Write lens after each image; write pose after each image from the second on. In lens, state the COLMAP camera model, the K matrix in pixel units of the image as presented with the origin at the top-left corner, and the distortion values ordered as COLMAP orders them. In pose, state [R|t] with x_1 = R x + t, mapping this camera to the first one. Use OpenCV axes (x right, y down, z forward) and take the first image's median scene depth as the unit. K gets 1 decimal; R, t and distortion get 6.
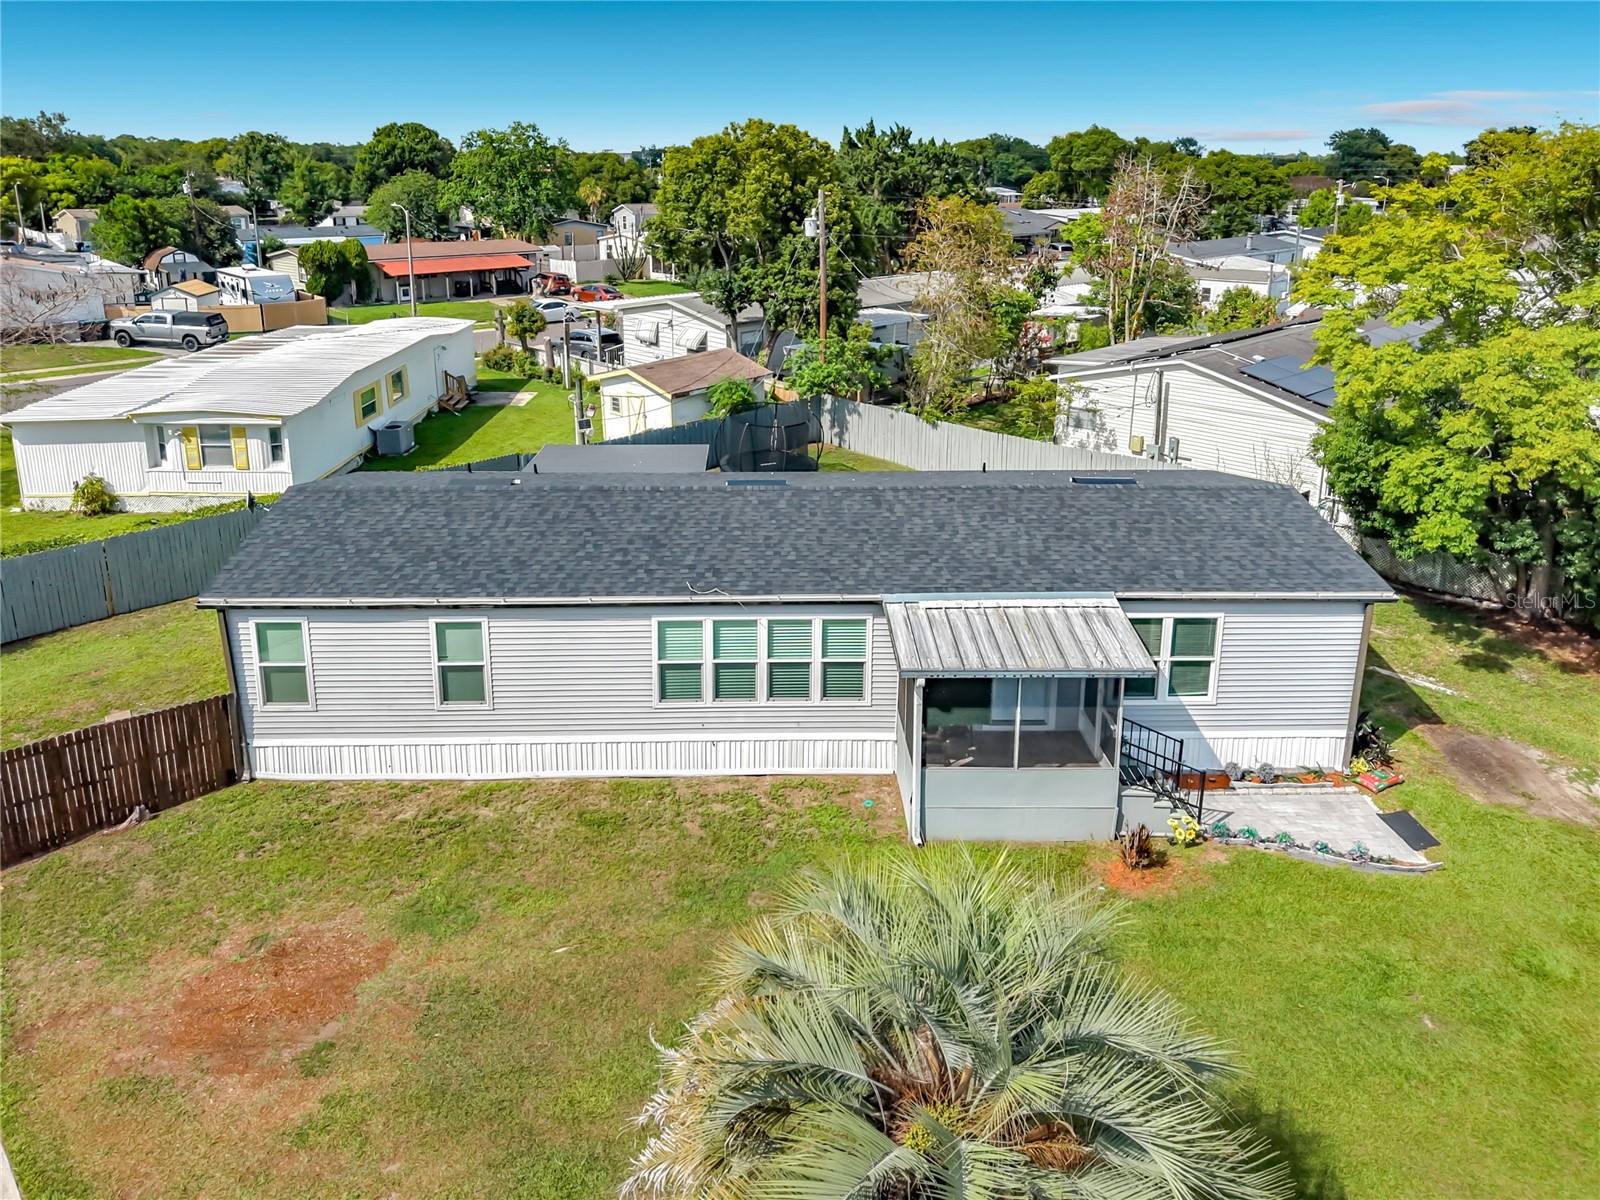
lens RADIAL K [[1163.9, 0, 774.9], [0, 1163.9, 446.2], [0, 0, 1]] dist [-0.002911, 0.006987]
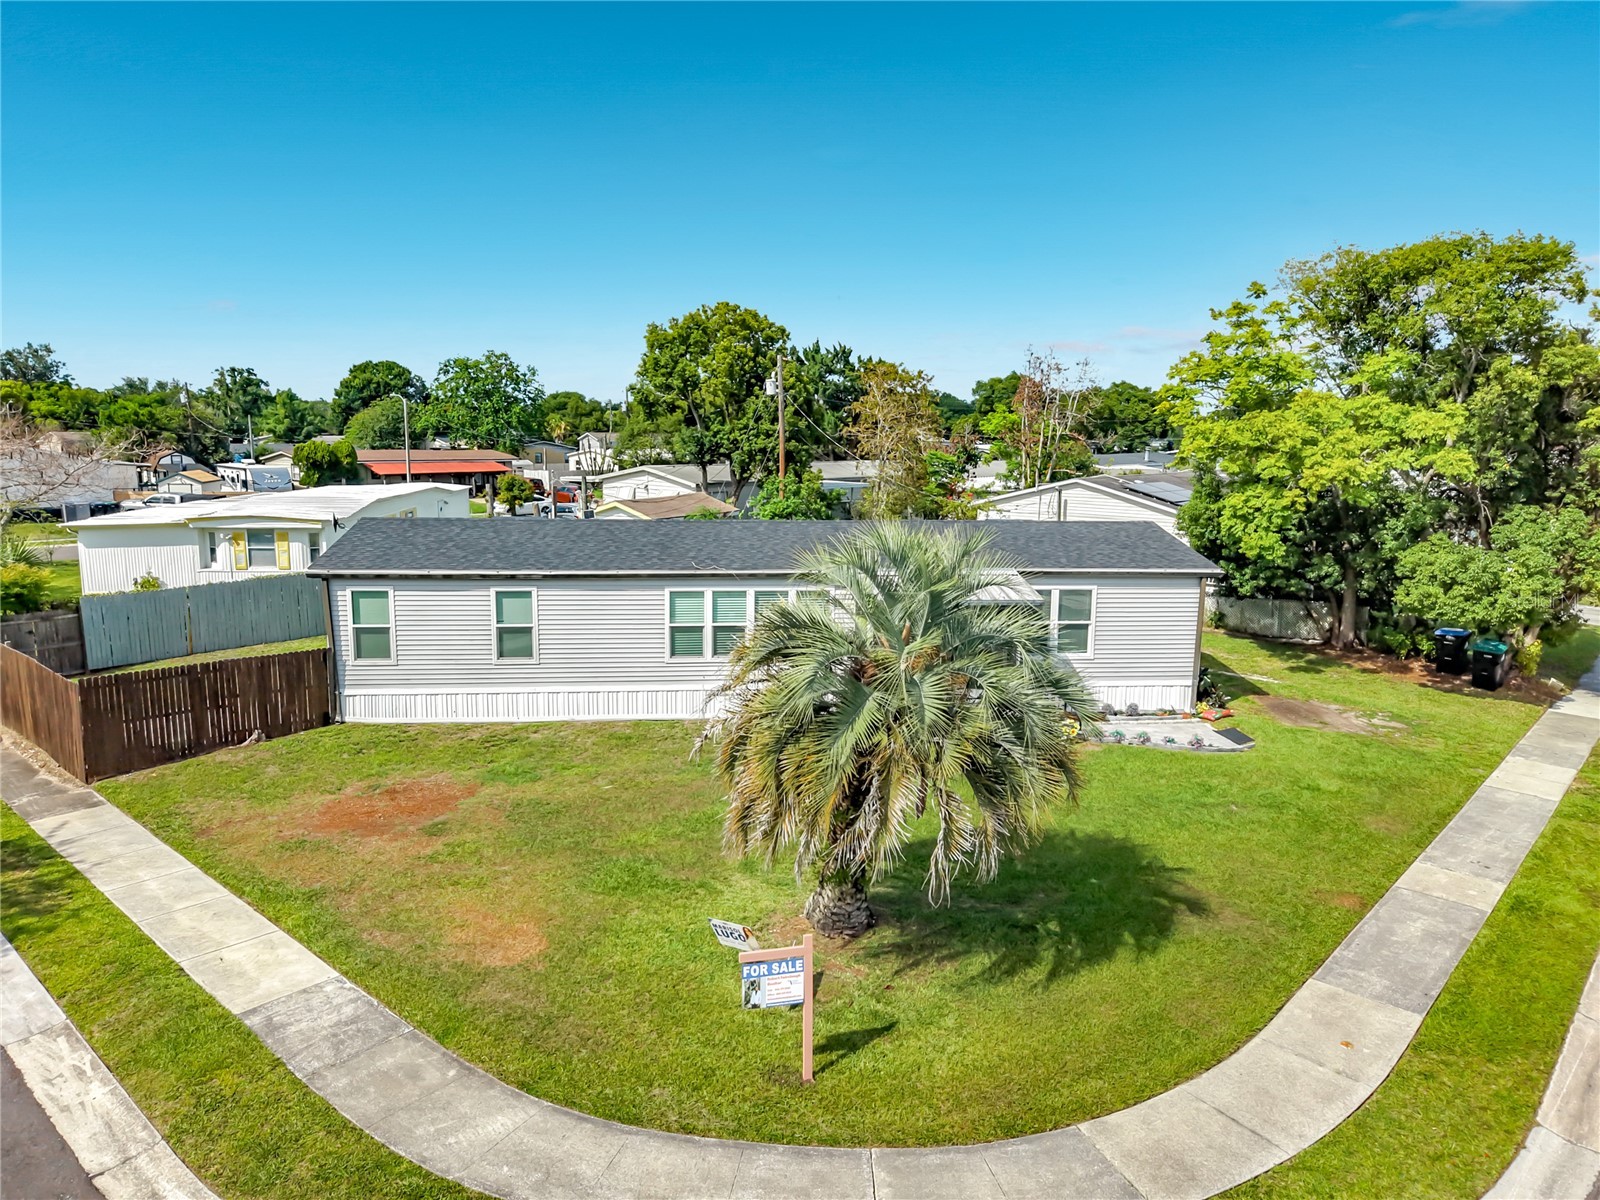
lens RADIAL K [[1104.9, 0, 804.6], [0, 1104.9, 608.0], [0, 0, 1]] dist [0.011298, -0.016657]
pose [[0.997290, -0.005044, 0.073399, -0.035328], [0.010368, 0.997327, -0.072327, 0.223871], [-0.072838, 0.072892, 0.994677, -0.202057]]
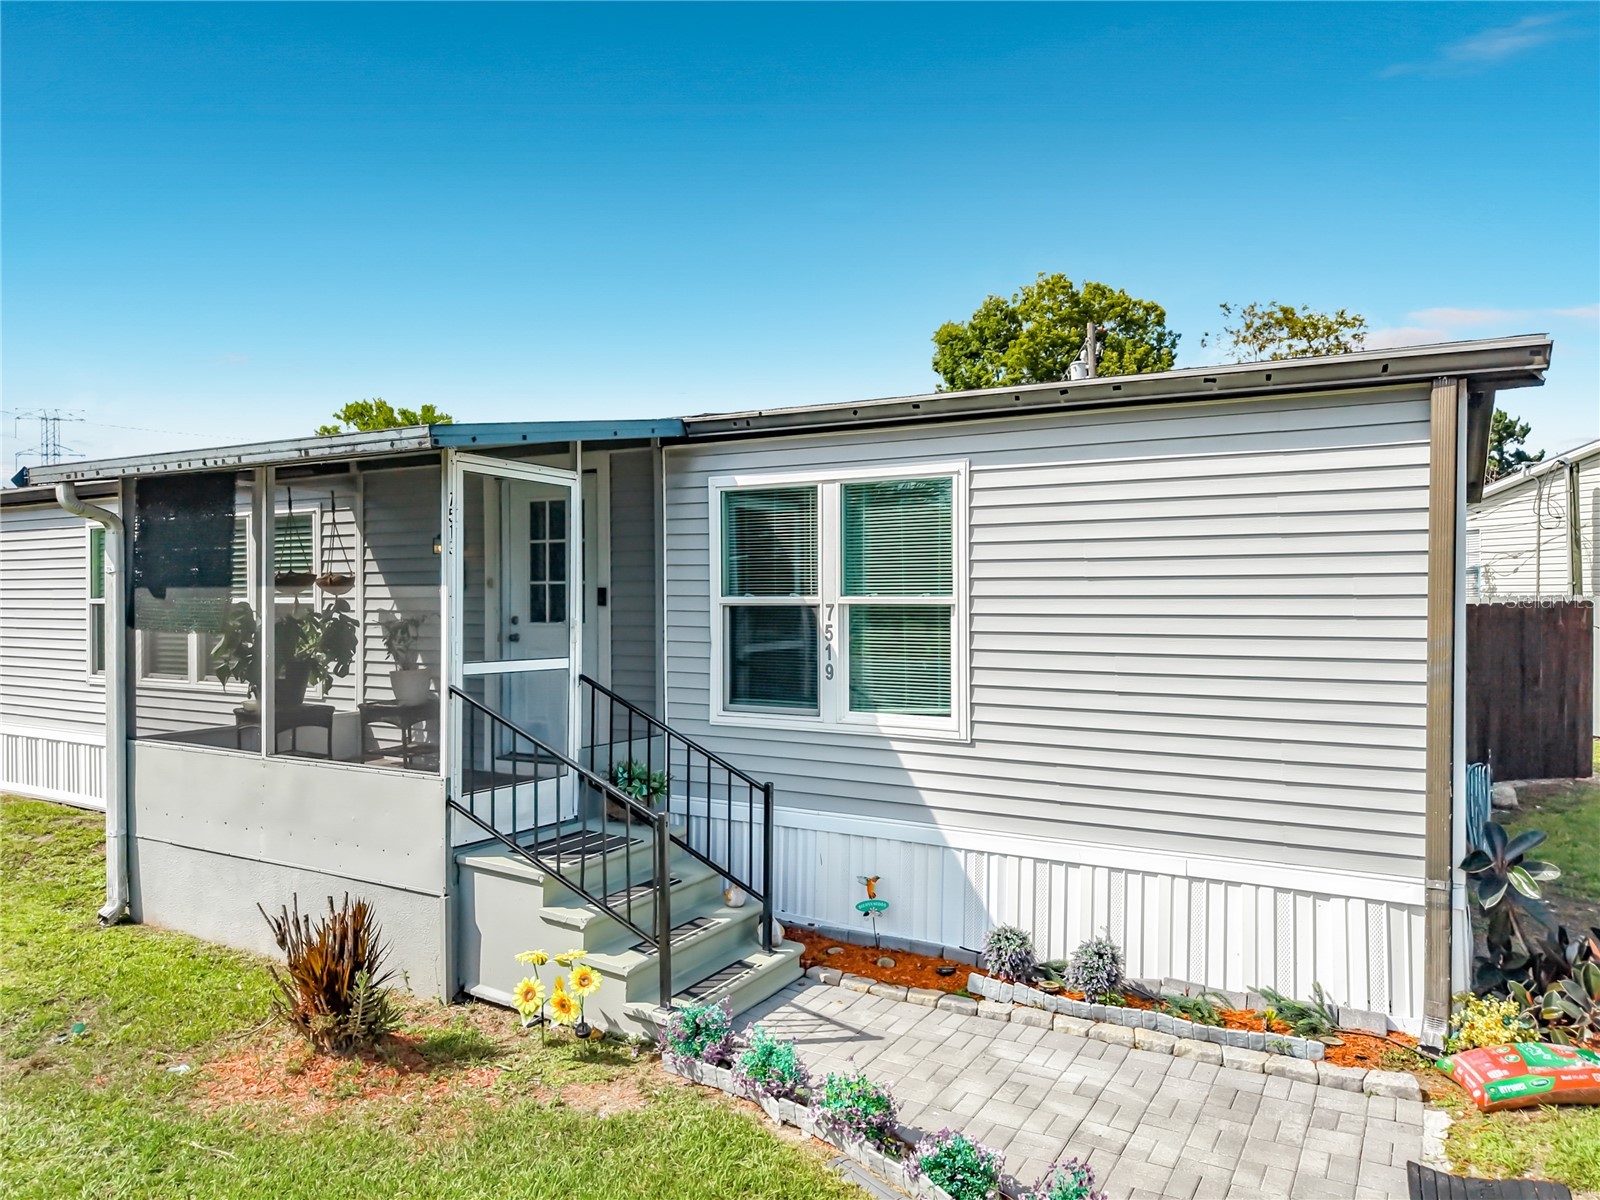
lens RADIAL K [[1104.9, 0, 796.0], [0, 1104.9, 596.1], [0, 0, 1]] dist [0.011298, -0.016657]
pose [[0.847095, -0.006191, -0.531406, 0.453783], [-0.120151, 0.971810, -0.202850, 0.224831], [0.517682, 0.235682, 0.822472, 0.615602]]
